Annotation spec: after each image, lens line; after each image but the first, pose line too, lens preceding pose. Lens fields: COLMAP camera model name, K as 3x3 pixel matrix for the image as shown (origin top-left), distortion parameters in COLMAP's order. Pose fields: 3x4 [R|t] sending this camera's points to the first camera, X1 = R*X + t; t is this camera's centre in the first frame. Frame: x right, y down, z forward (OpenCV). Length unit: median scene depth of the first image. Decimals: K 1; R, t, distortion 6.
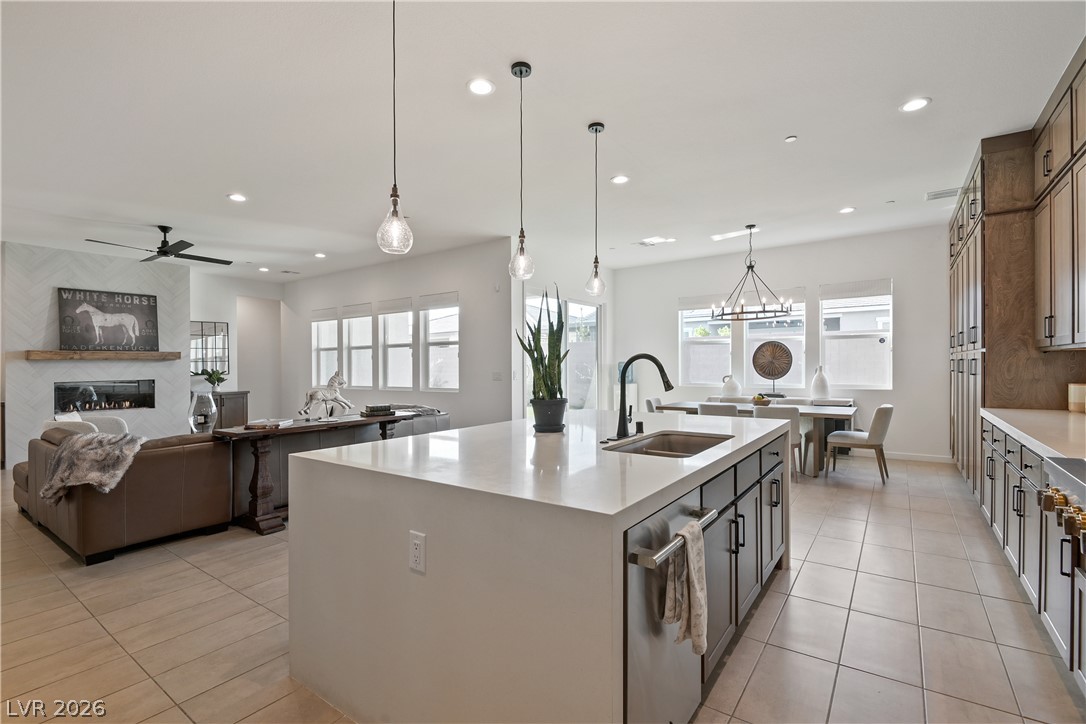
lens RADIAL K [[496.8, 0, 545.7], [0, 496.8, 364.2], [0, 0, 1]] dist [-0.001032, -0.015717]
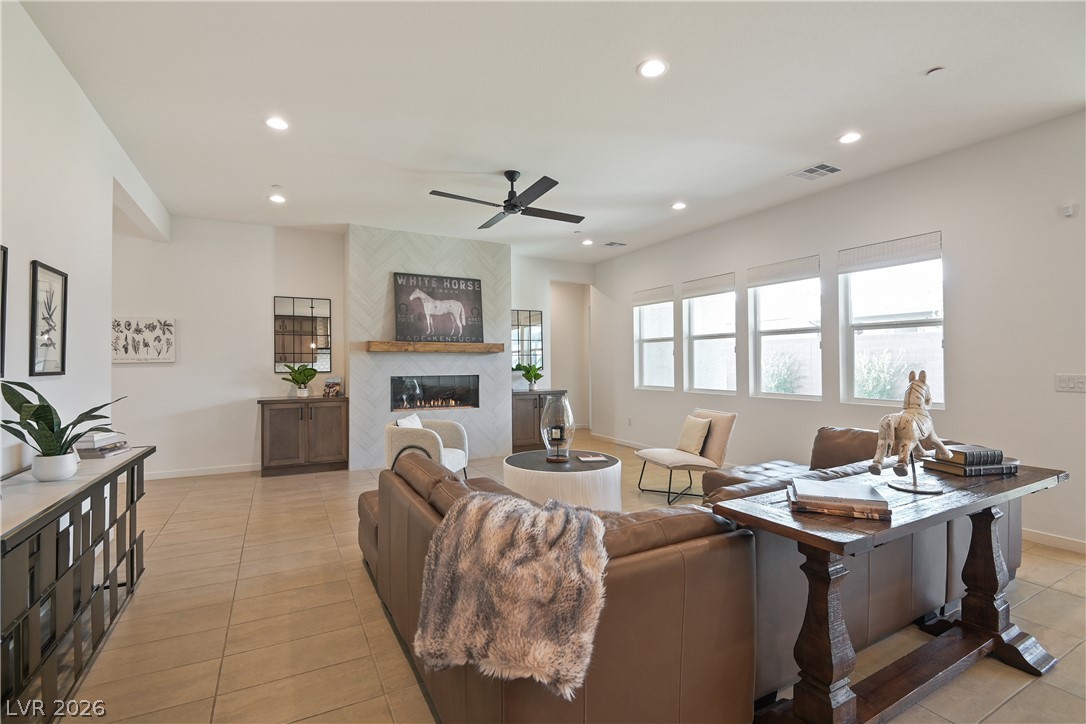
lens RADIAL K [[496.8, 0, 545.7], [0, 496.8, 364.2], [0, 0, 1]] dist [-0.001032, -0.015717]
pose [[0.896179, 0.010562, -0.443567, -0.305311], [-0.007714, 0.999936, 0.008226, 0.003824], [0.443626, -0.003950, 0.896203, 0.270807]]
